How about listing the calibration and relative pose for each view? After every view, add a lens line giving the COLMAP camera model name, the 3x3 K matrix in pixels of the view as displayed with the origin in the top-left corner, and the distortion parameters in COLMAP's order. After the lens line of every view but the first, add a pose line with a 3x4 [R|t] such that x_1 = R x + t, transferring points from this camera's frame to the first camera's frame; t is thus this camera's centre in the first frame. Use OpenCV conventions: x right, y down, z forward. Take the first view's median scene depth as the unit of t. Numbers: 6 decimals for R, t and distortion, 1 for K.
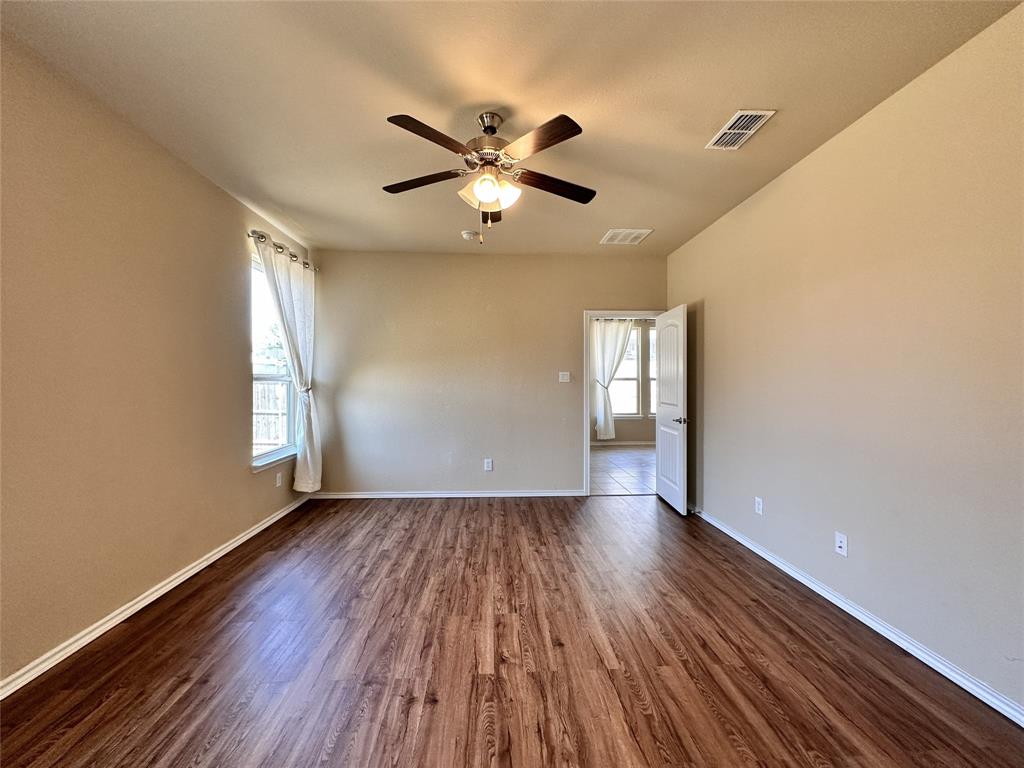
lens RADIAL K [[407.5, 0, 510.3], [0, 407.5, 381.0], [0, 0, 1]] dist [-0.003275, 0.000472]
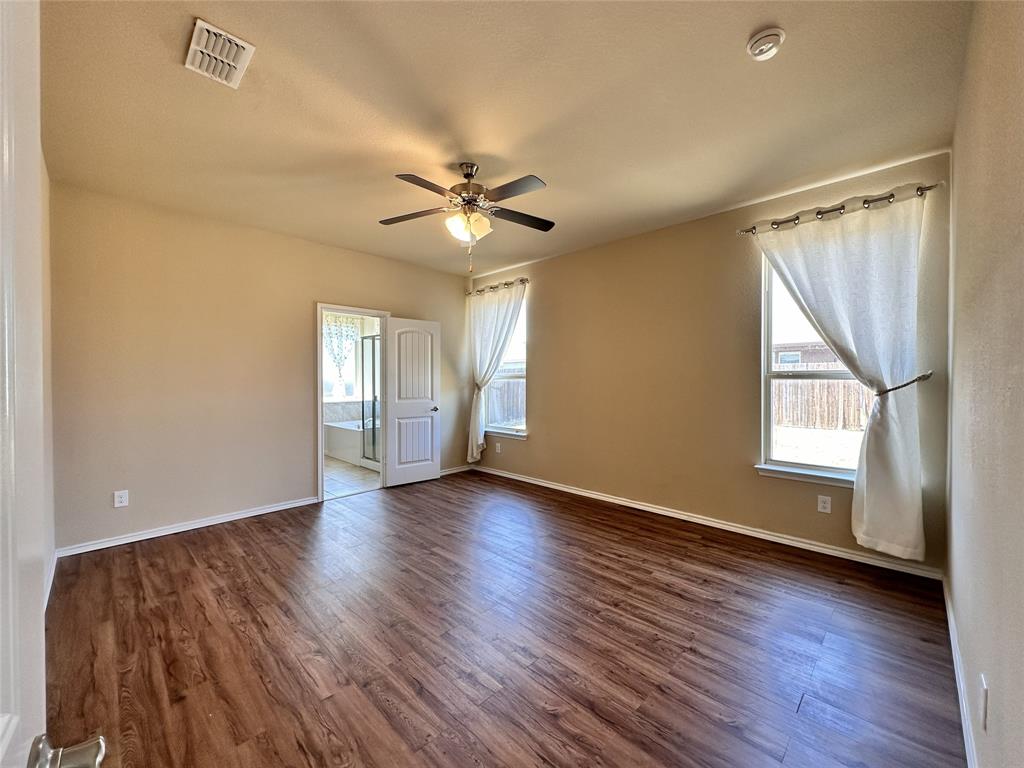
lens RADIAL K [[407.5, 0, 512.3], [0, 407.5, 383.1], [0, 0, 1]] dist [-0.003275, 0.000472]
pose [[-0.735289, 0.006549, -0.677722, 0.565114], [0.000063, 0.999954, 0.009595, 0.002696], [0.677754, 0.007013, -0.735256, 1.632909]]
